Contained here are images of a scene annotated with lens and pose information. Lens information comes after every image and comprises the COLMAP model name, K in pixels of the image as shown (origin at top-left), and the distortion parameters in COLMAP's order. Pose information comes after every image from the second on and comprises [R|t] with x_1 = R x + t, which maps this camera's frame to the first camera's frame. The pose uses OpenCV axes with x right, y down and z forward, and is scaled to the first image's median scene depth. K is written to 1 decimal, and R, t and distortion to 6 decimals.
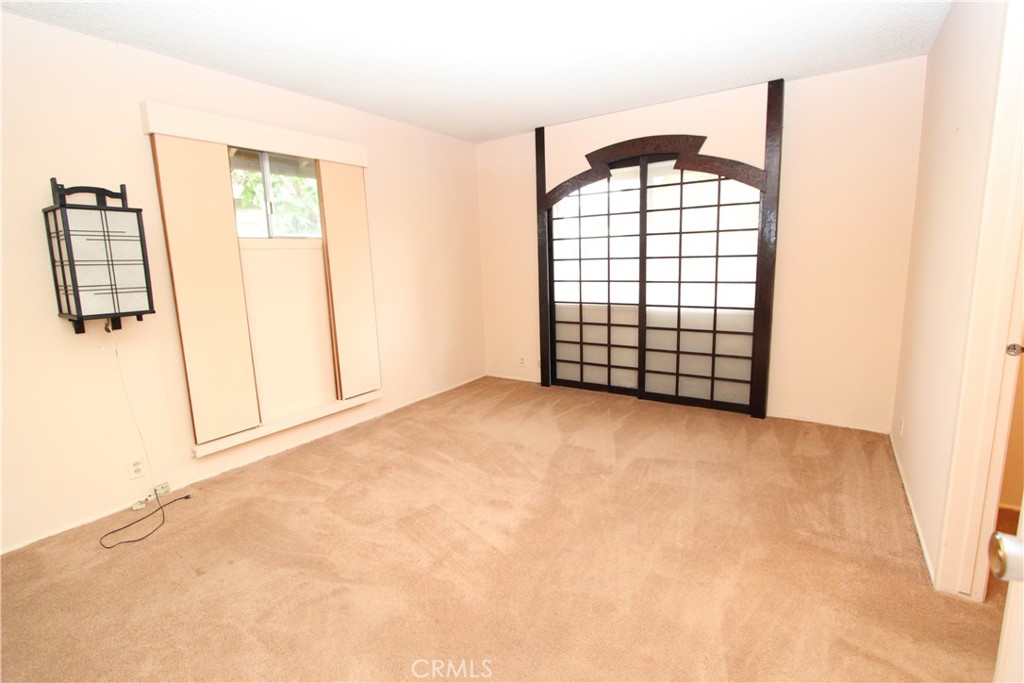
lens RADIAL K [[470.6, 0, 511.1], [0, 470.6, 335.0], [0, 0, 1]] dist [-0.011481, -0.000333]
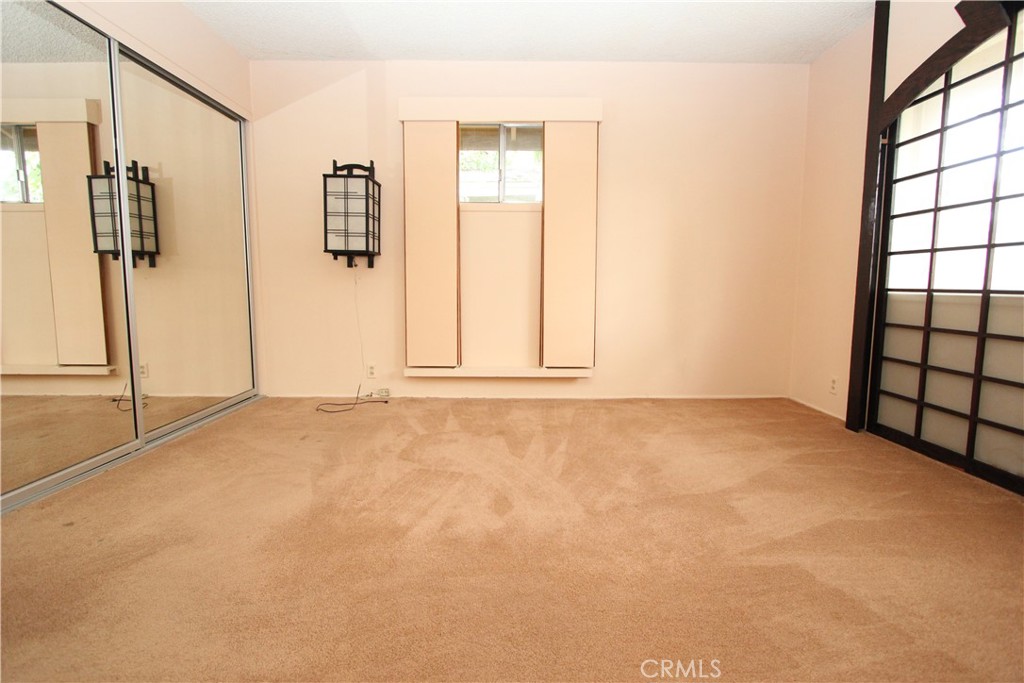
lens RADIAL K [[470.6, 0, 511.1], [0, 470.6, 335.0], [0, 0, 1]] dist [-0.011481, -0.000333]
pose [[0.565238, 0.128459, -0.814864, 0.359481], [-0.155093, 0.986734, 0.047972, 0.034283], [0.810217, 0.099265, 0.577663, 0.349316]]
